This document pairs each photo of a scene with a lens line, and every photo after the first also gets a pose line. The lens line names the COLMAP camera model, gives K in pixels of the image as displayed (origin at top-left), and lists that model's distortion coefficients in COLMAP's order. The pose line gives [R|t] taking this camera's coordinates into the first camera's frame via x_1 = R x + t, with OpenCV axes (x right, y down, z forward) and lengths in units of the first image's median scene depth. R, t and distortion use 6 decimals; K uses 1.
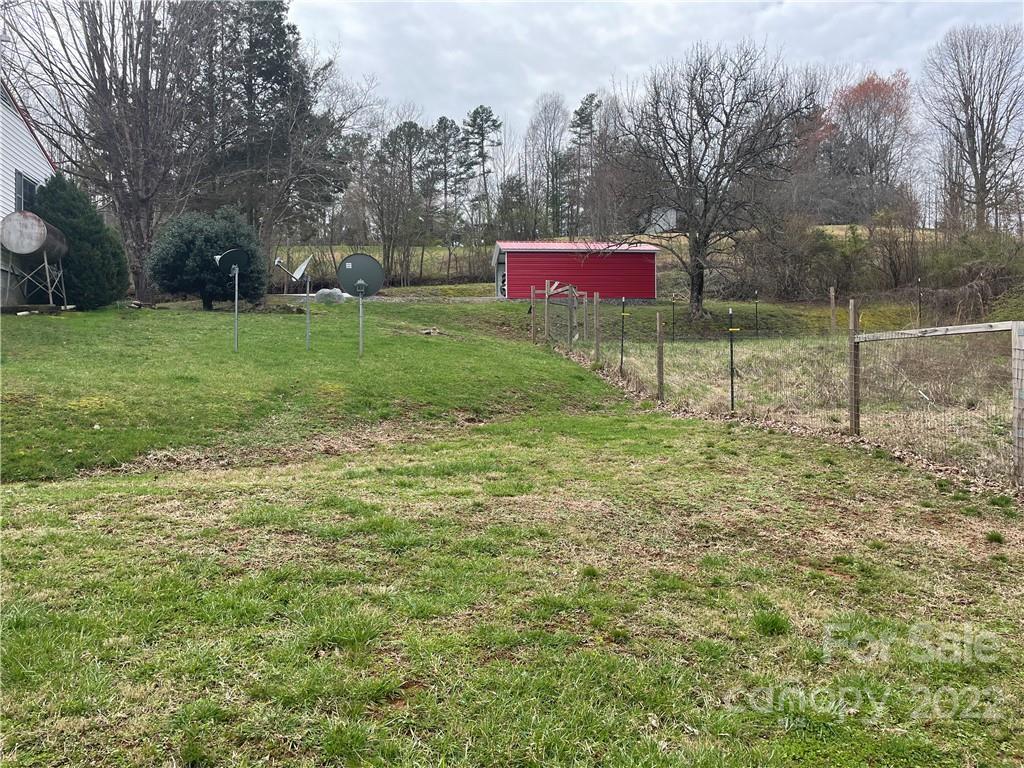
lens RADIAL K [[774.4, 0, 510.3], [0, 774.4, 378.0], [0, 0, 1]] dist [0.089786, -0.118888]
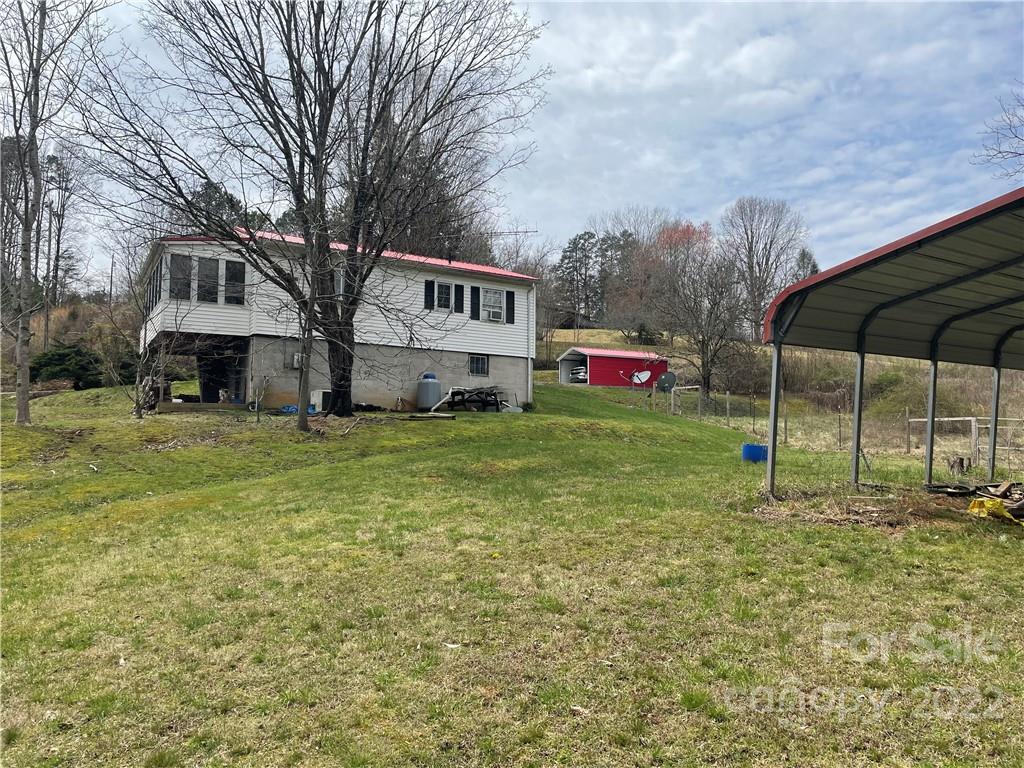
lens RADIAL K [[774.4, 0, 510.3], [0, 774.4, 378.0], [0, 0, 1]] dist [0.089786, -0.118888]
pose [[0.951605, 0.048086, 0.303538, -0.709484], [-0.021048, 0.995562, -0.091728, 0.034850], [-0.306602, 0.080900, 0.948394, -0.503883]]
